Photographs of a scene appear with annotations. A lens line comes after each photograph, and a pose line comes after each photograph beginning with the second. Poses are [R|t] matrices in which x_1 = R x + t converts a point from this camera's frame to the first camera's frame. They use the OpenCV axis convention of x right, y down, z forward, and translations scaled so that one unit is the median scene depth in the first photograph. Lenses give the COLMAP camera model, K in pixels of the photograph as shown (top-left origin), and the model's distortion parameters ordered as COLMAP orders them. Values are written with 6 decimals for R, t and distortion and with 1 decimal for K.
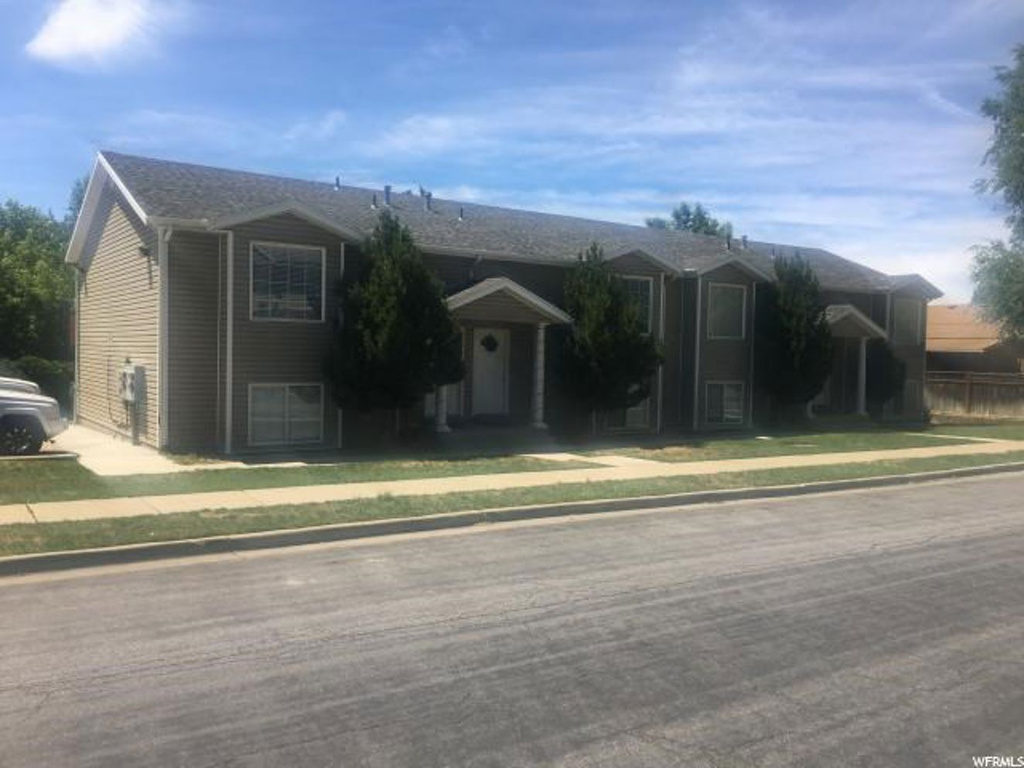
lens RADIAL K [[875.6, 0, 510.6], [0, 875.6, 366.7], [0, 0, 1]] dist [0.090075, -0.161260]
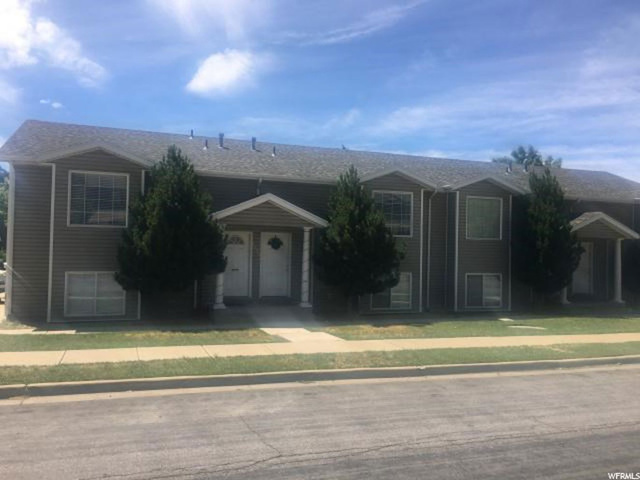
lens RADIAL K [[545.1, 0, 320.8], [0, 545.1, 239.8], [0, 0, 1]] dist [0.102826, -0.158404]
pose [[0.965803, -0.008141, -0.259148, 0.237793], [-0.003620, 0.998986, -0.044875, 0.004924], [0.259250, 0.044278, 0.964795, 0.189059]]
